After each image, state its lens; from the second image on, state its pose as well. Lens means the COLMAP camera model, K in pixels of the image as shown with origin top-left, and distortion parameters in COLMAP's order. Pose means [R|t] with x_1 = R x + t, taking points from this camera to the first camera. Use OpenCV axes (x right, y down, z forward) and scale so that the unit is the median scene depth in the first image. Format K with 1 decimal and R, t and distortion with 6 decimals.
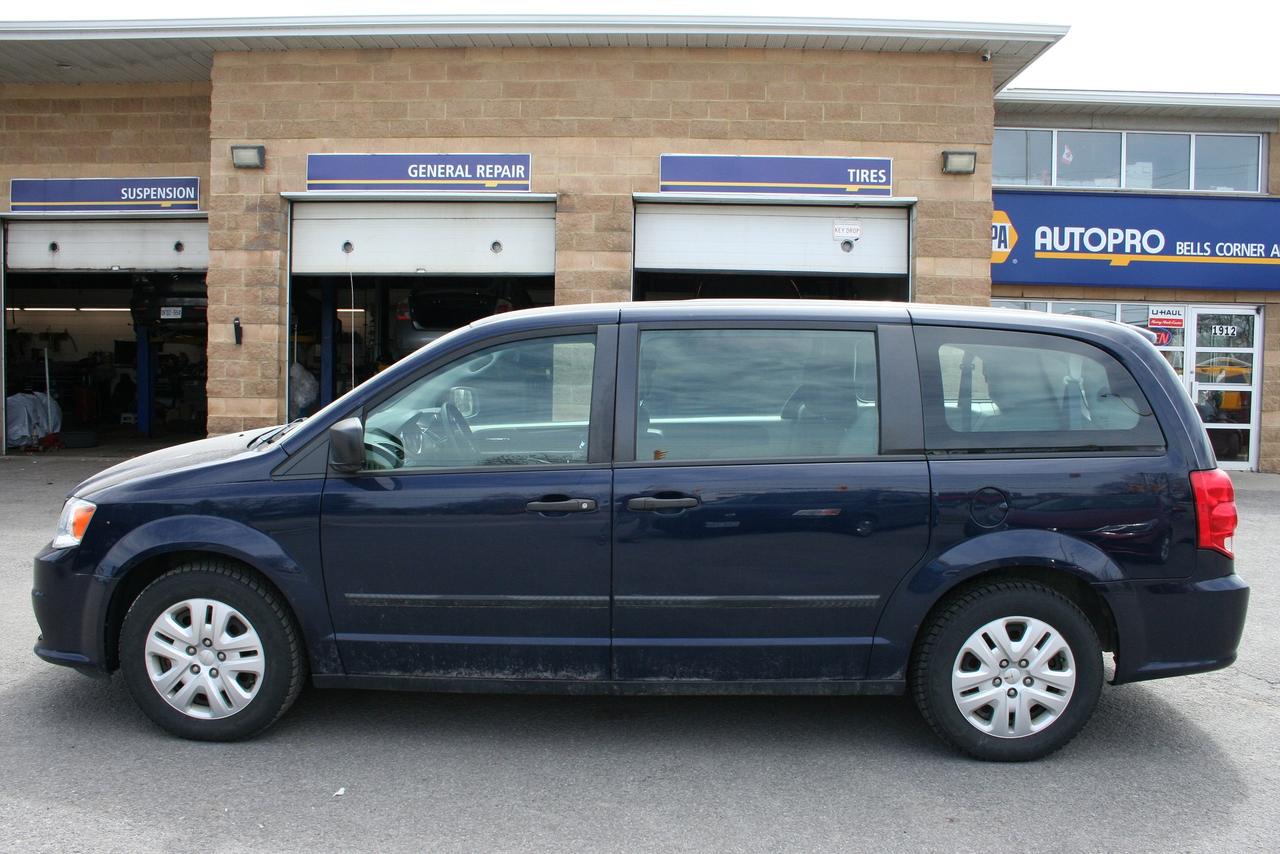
lens RADIAL K [[1065.6, 0, 636.3], [0, 1065.6, 433.1], [0, 0, 1]] dist [-0.151846, 0.128899]
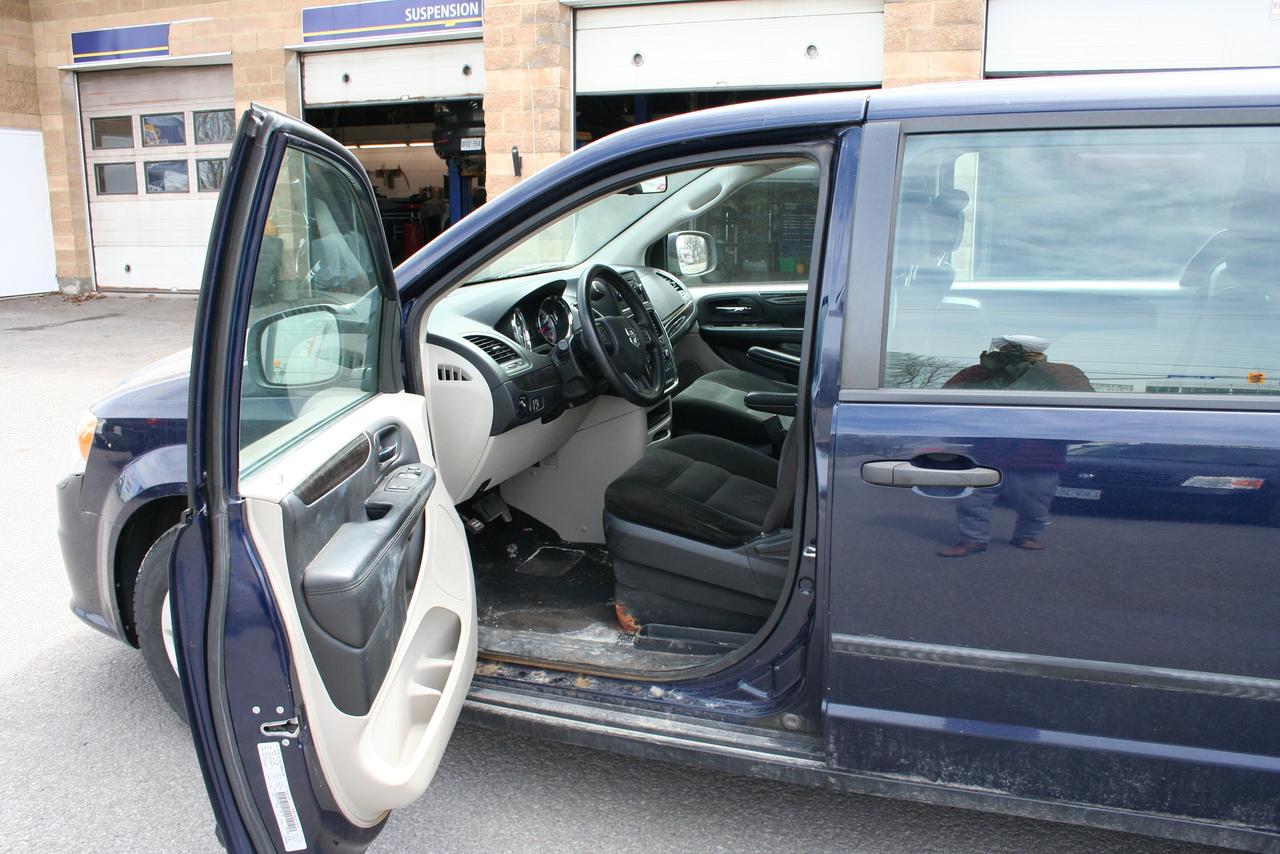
lens RADIAL K [[1065.6, 0, 636.3], [0, 1065.6, 433.1], [0, 0, 1]] dist [-0.151846, 0.128899]
pose [[0.944620, 0.053701, -0.323743, 0.018217], [-0.001832, 0.987368, 0.158435, -0.011491], [0.328162, -0.149068, 0.932785, 0.160448]]
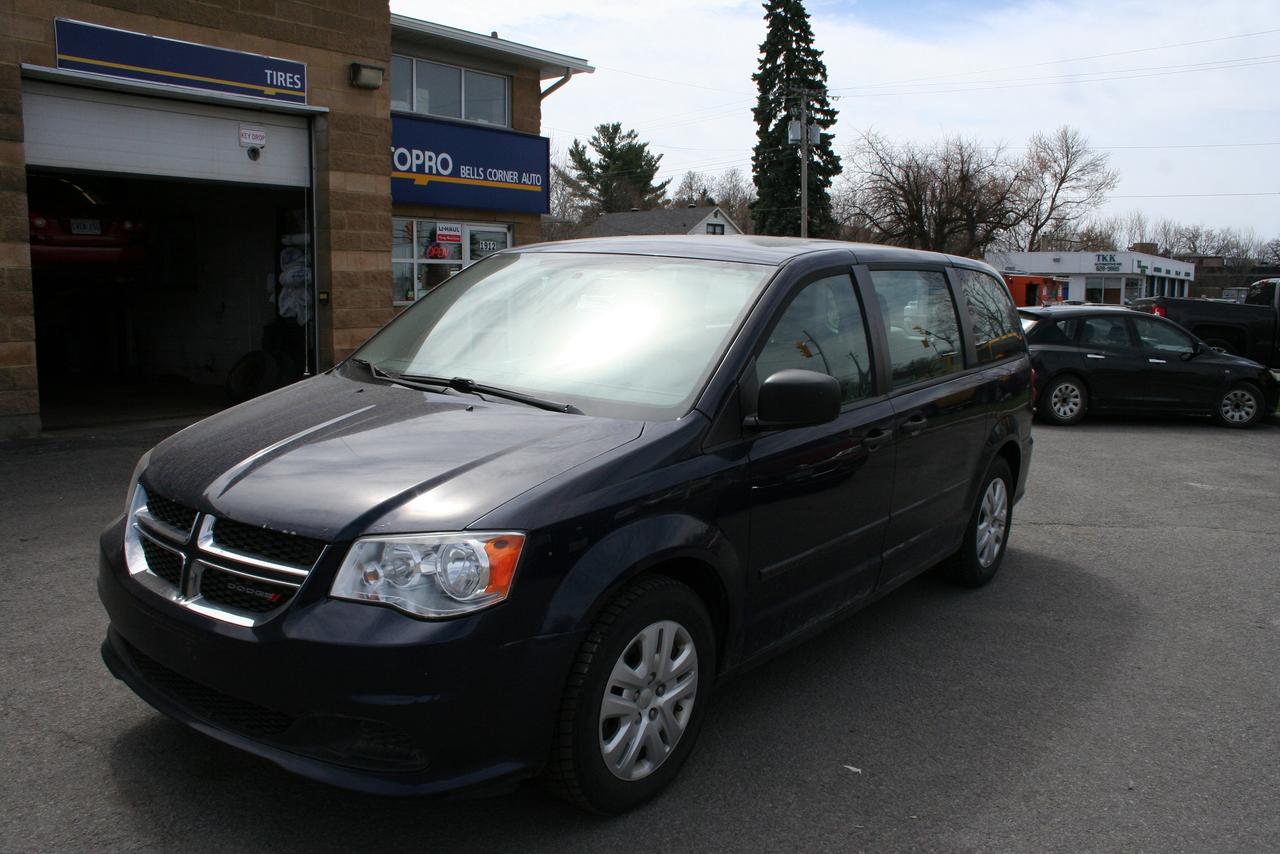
lens RADIAL K [[1065.6, 0, 636.3], [0, 1065.6, 433.1], [0, 0, 1]] dist [-0.151846, 0.128899]
pose [[0.593866, -0.121704, 0.795306, -0.357780], [0.050013, 0.992165, 0.114484, -0.023584], [-0.803008, -0.028212, 0.595300, 0.193432]]
